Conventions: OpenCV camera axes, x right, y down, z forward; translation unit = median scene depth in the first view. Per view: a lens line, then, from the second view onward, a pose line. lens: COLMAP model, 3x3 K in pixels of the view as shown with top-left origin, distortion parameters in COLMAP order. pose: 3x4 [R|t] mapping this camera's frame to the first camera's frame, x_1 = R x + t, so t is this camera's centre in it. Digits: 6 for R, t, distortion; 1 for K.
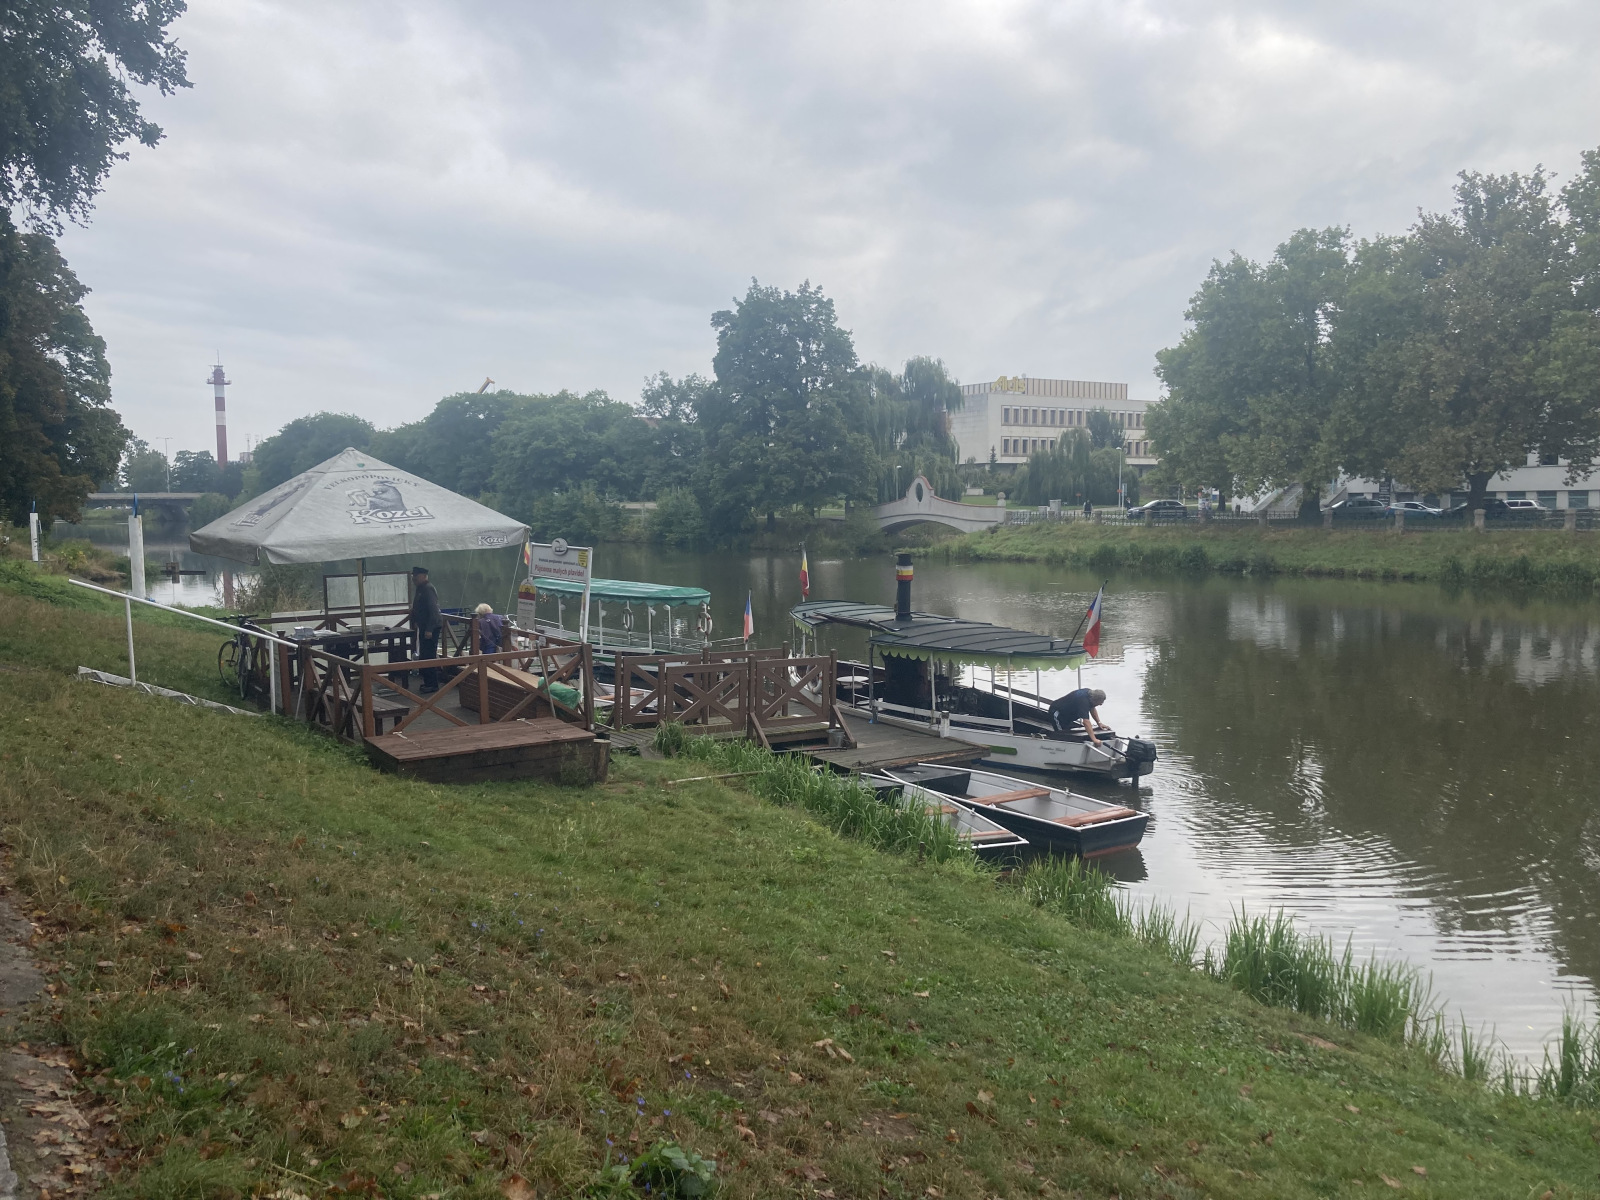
lens RADIAL K [[1326.3, 0, 800.0], [0, 1326.3, 600.0], [0, 0, 1]] dist [-0.001755, -0.003402]
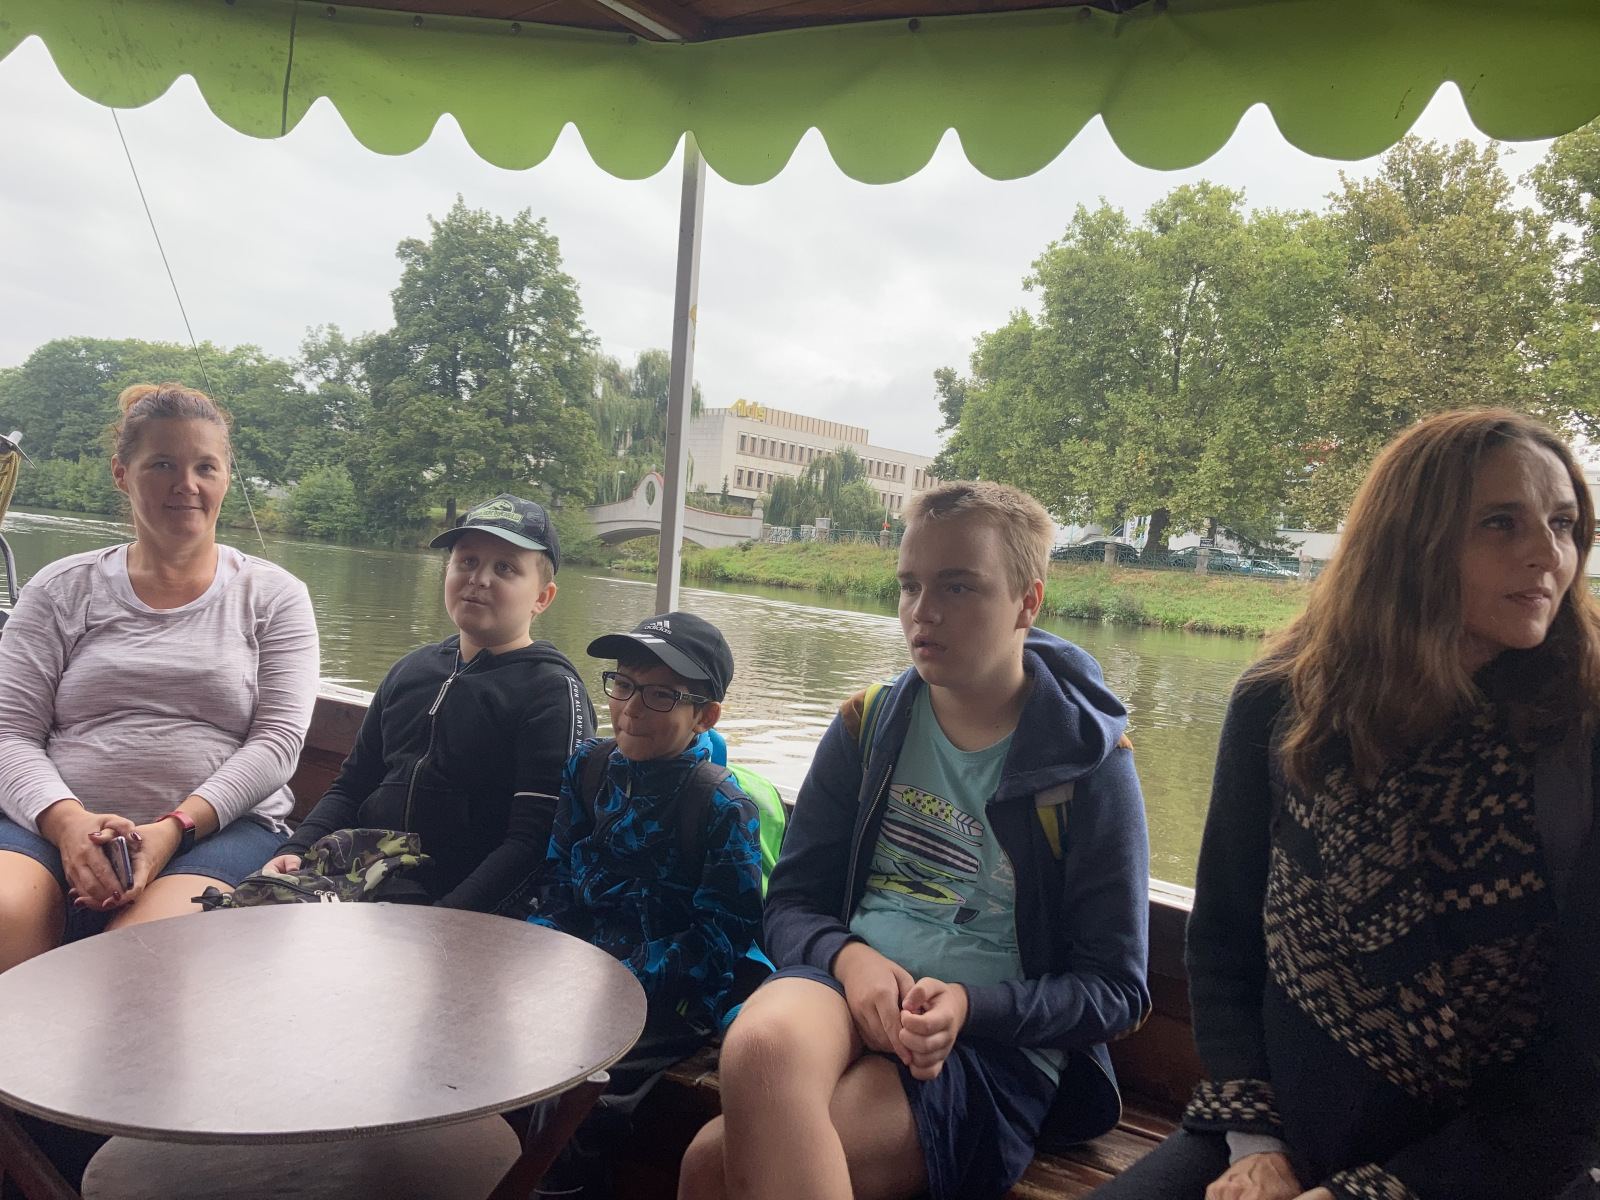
lens RADIAL K [[1326.3, 0, 800.0], [0, 1326.3, 600.0], [0, 0, 1]] dist [-0.001755, -0.003402]
pose [[0.970903, 0.089860, 0.221974, 0.008533], [-0.080690, 0.995481, -0.050058, 0.011390], [-0.225469, 0.030690, 0.973767, 0.217190]]
